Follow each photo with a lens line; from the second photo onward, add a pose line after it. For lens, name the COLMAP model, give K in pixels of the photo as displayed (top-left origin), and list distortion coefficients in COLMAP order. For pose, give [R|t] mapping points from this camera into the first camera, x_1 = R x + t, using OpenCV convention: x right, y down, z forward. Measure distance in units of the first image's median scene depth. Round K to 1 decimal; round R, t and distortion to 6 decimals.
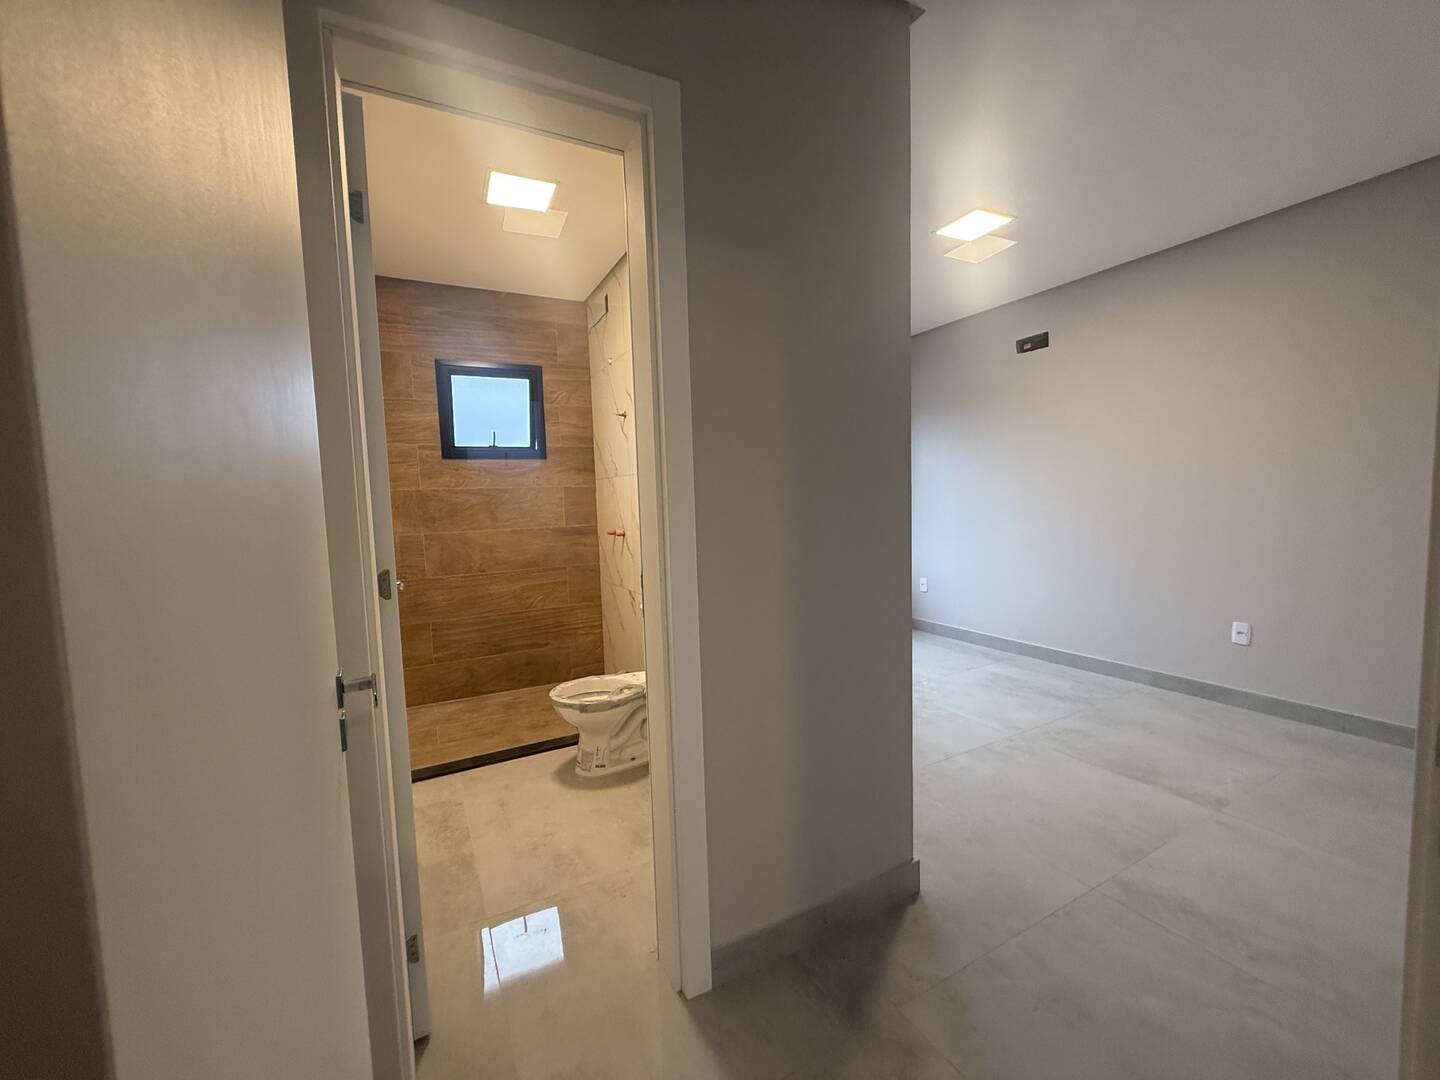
lens RADIAL K [[569.6, 0, 718.3], [0, 569.6, 544.9], [0, 0, 1]] dist [-0.000612, -0.000508]
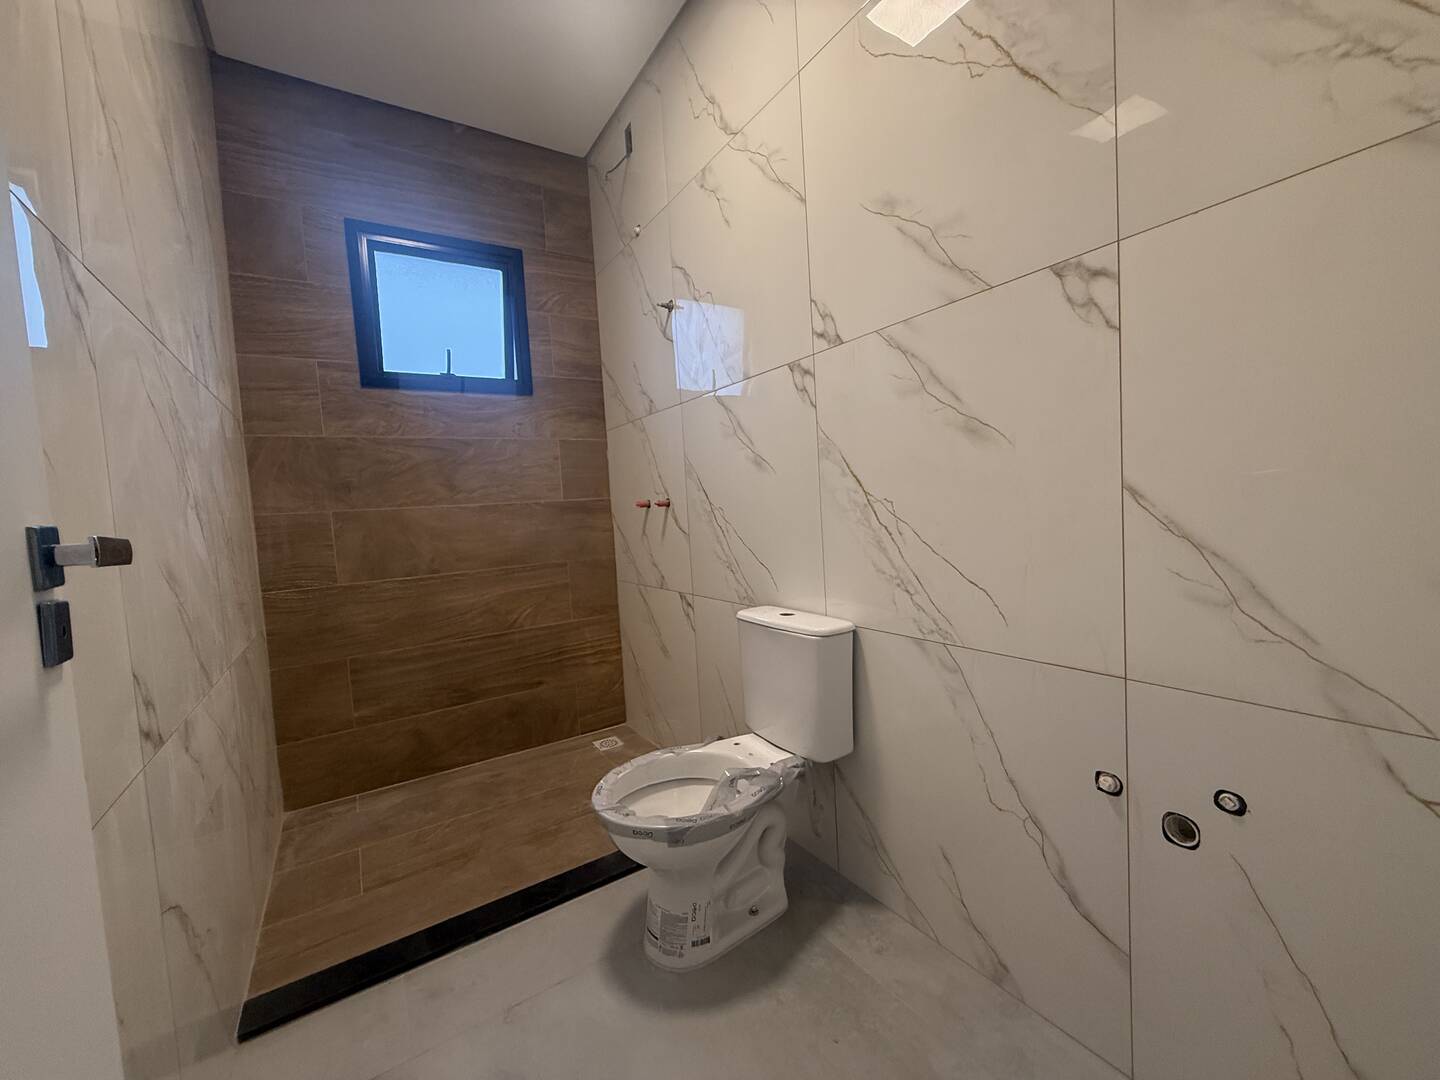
lens RADIAL K [[569.6, 0, 719.2], [0, 569.6, 546.5], [0, 0, 1]] dist [-0.000612, -0.000508]
pose [[0.995839, -0.031699, 0.085442, -0.158595], [0.033010, 0.999357, -0.013969, 0.037934], [-0.084945, 0.016731, 0.996245, 0.357041]]
